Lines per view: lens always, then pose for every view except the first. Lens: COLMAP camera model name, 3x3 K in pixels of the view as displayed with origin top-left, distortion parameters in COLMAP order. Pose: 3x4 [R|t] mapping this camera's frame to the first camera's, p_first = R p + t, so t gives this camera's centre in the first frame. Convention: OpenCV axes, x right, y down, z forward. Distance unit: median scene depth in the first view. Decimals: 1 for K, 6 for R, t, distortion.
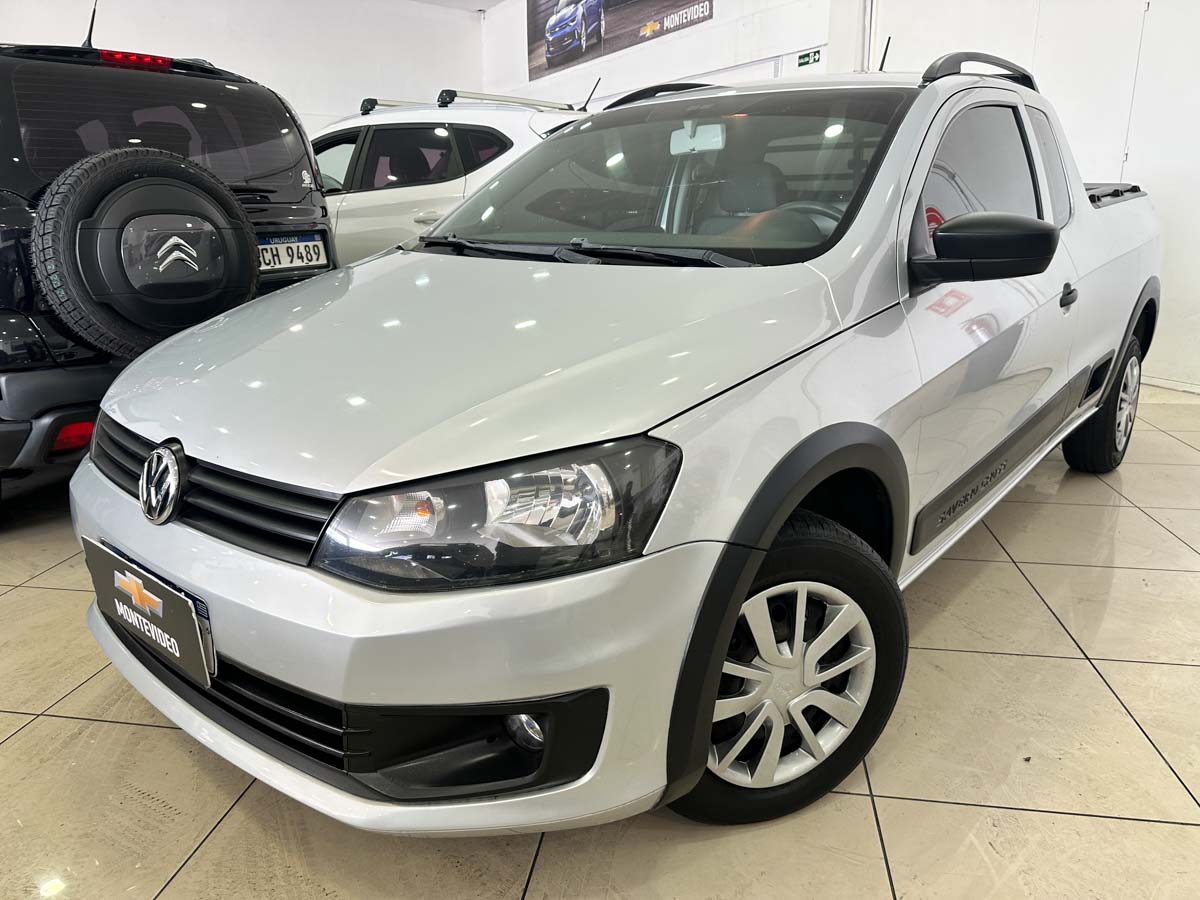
lens RADIAL K [[825.4, 0, 596.8], [0, 825.4, 435.0], [0, 0, 1]] dist [0.072598, -0.099127]
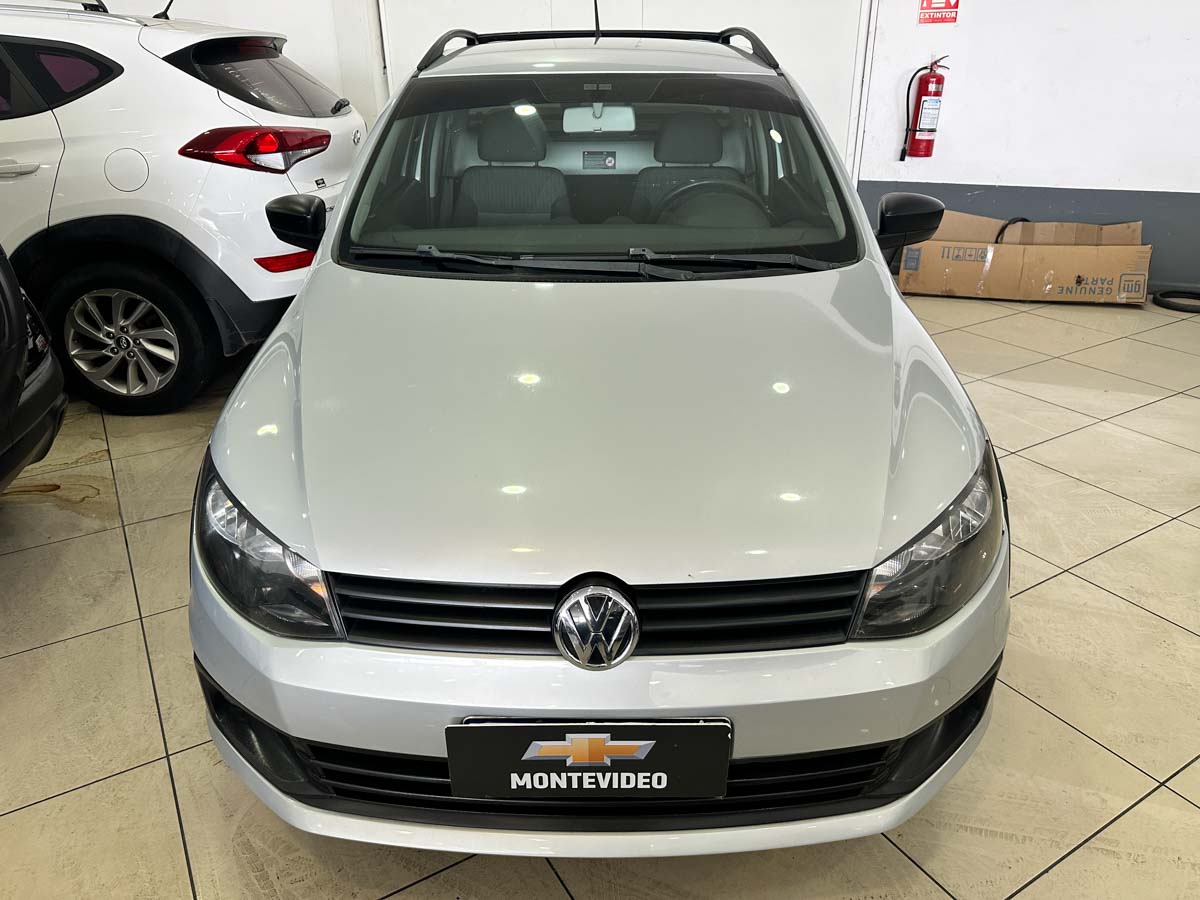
lens RADIAL K [[825.4, 0, 596.8], [0, 825.4, 435.0], [0, 0, 1]] dist [0.072598, -0.099127]
pose [[0.771643, -0.256369, 0.582101, -0.705939], [0.173051, 0.965269, 0.195725, -0.224527], [-0.612063, -0.050297, 0.789208, 0.221817]]
